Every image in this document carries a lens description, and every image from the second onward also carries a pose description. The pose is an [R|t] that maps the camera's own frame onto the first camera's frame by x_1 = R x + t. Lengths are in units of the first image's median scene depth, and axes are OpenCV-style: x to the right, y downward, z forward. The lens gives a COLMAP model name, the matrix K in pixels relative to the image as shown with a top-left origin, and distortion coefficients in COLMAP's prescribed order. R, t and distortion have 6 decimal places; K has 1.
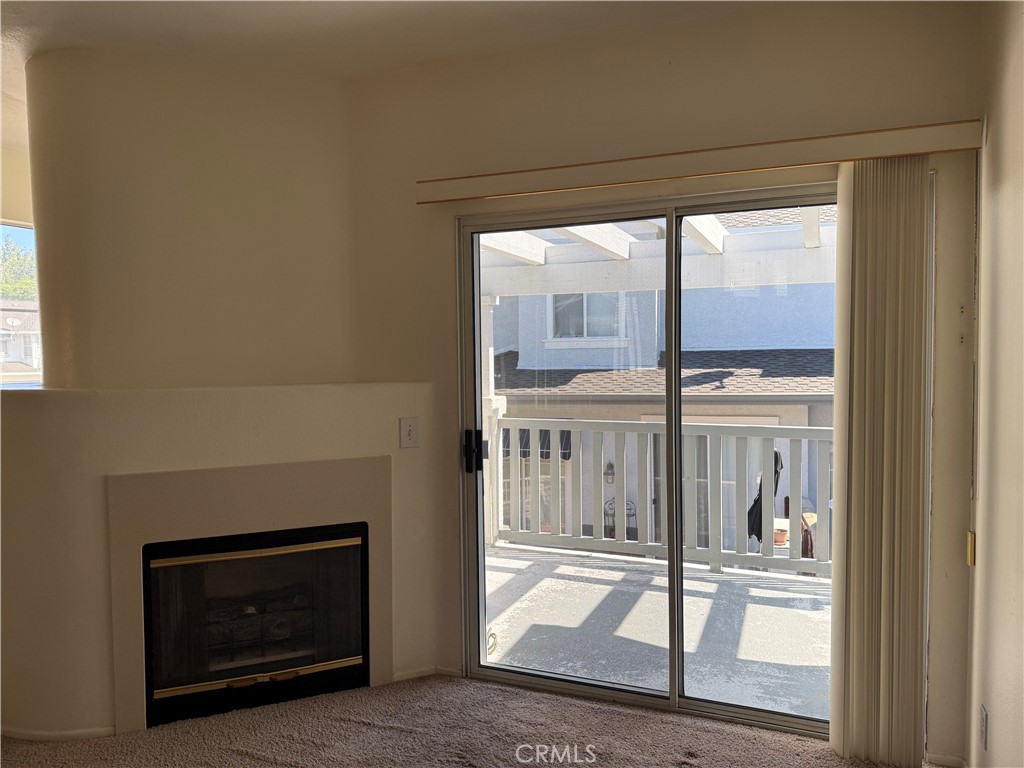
lens RADIAL K [[712.8, 0, 506.8], [0, 712.8, 387.4], [0, 0, 1]] dist [0.154694, -0.229893]
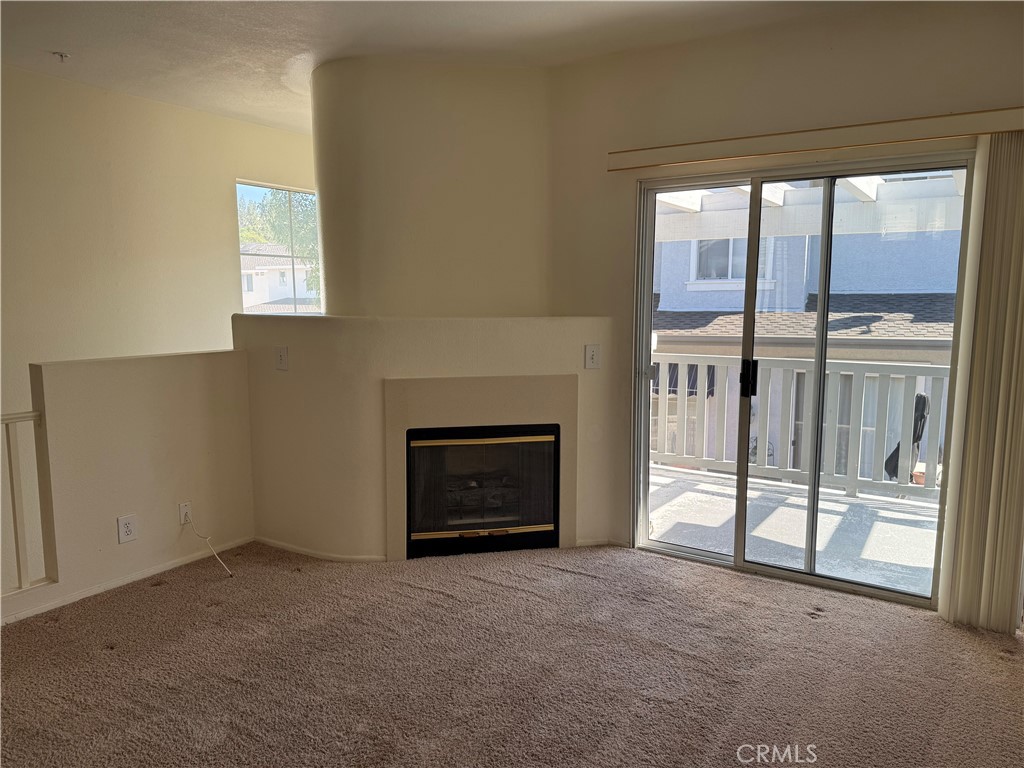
lens RADIAL K [[712.8, 0, 506.8], [0, 712.8, 387.4], [0, 0, 1]] dist [0.154694, -0.229893]
pose [[0.984354, 0.034960, -0.172699, -0.064119], [-0.020950, 0.996388, 0.082289, 0.015573], [0.174952, -0.077383, 0.981531, -0.260618]]
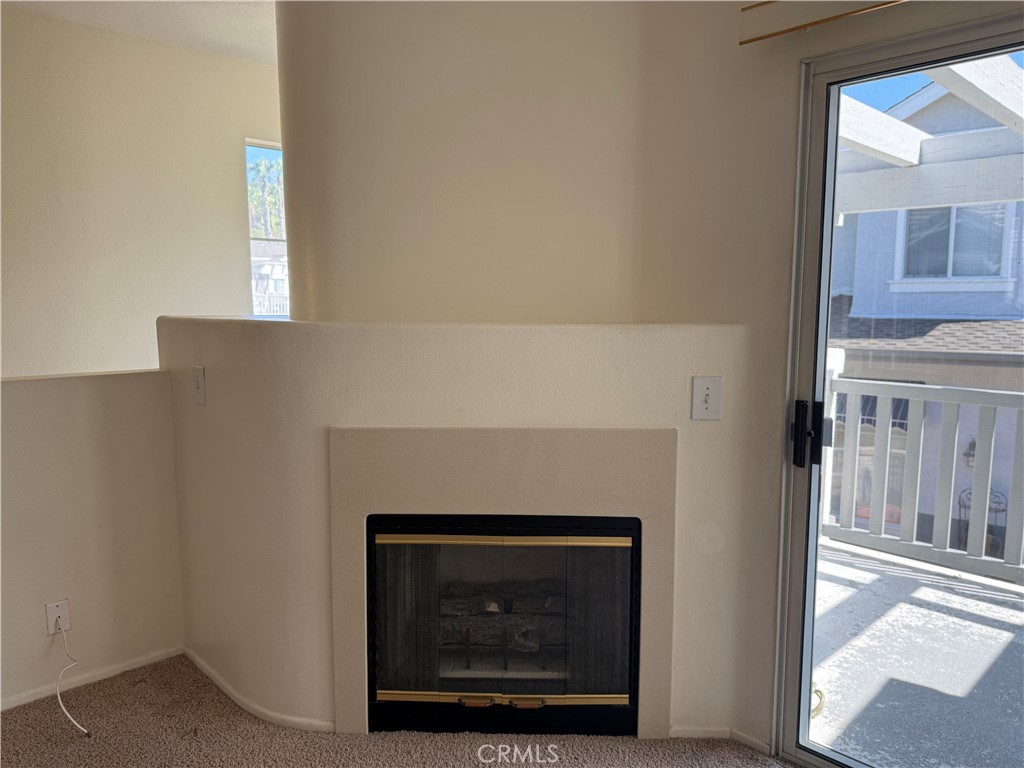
lens RADIAL K [[720.3, 0, 512.0], [0, 720.3, 384.0], [0, 0, 1]] dist [0.059216, -0.094359]
pose [[0.918205, 0.058355, -0.391784, -0.036021], [-0.031481, 0.996711, 0.074677, 0.003827], [0.394853, -0.056235, 0.917022, 0.284284]]
